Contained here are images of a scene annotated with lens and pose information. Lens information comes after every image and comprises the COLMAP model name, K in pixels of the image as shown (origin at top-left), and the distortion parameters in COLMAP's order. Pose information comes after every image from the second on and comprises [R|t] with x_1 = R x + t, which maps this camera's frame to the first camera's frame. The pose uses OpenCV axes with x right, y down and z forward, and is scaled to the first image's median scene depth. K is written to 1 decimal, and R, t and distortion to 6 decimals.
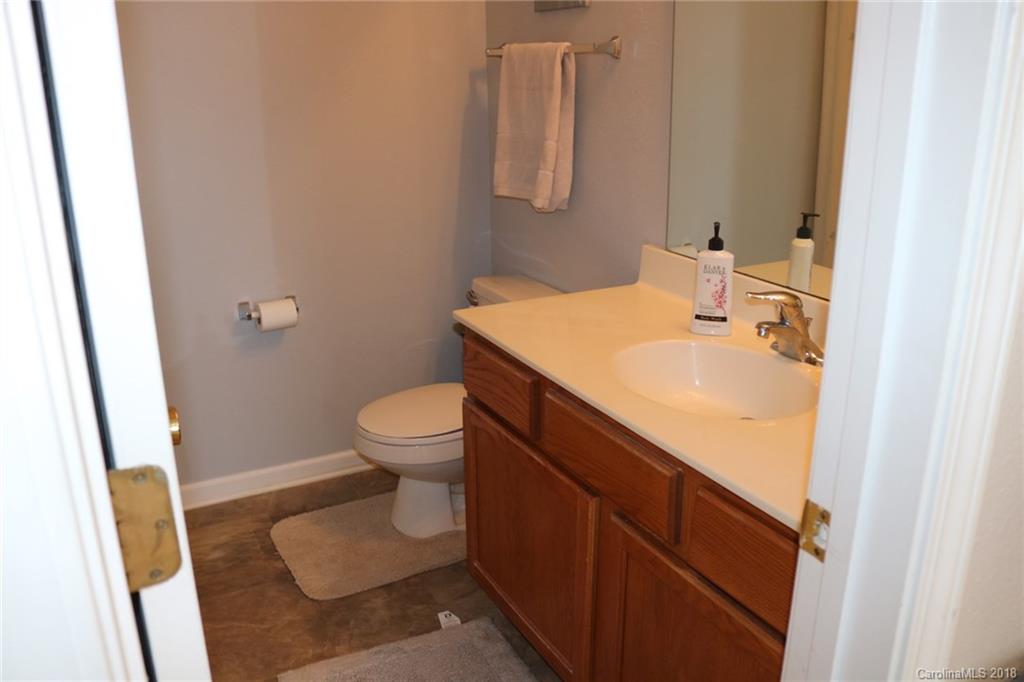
lens RADIAL K [[842.1, 0, 511.2], [0, 842.1, 335.7], [0, 0, 1]] dist [-0.155191, 0.130376]
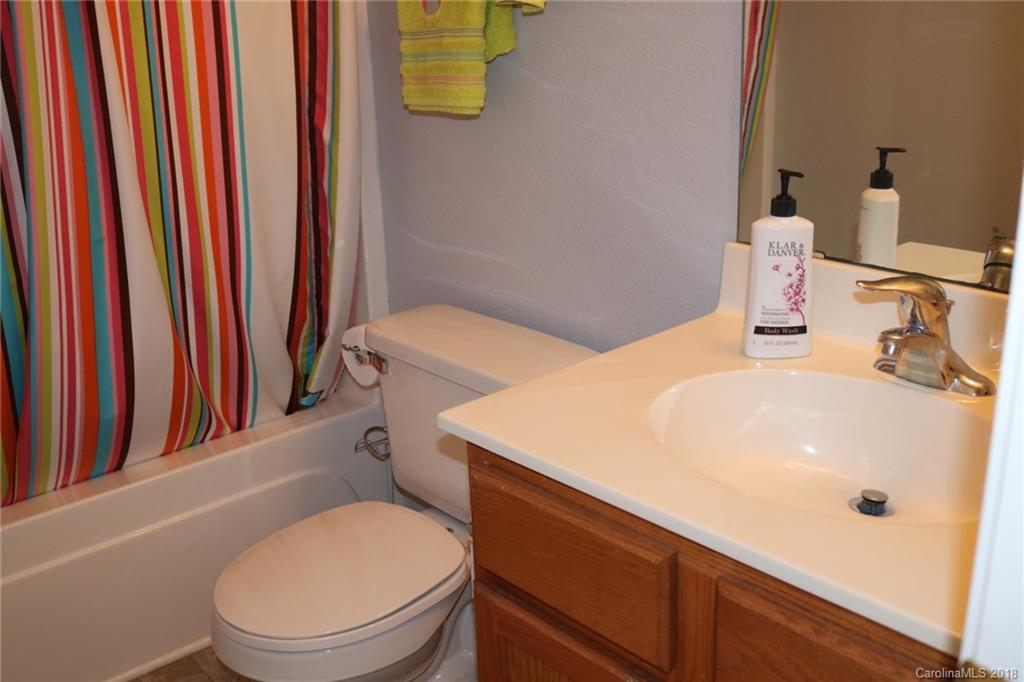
lens RADIAL K [[997.9, 0, 512.0], [0, 997.9, 341.0], [0, 0, 1]] dist [-0.143688, 0.139380]
pose [[0.973630, -0.099879, 0.205106, -0.095409], [0.099293, 0.994971, 0.013175, -0.042354], [-0.205390, 0.007538, 0.978651, 0.352958]]
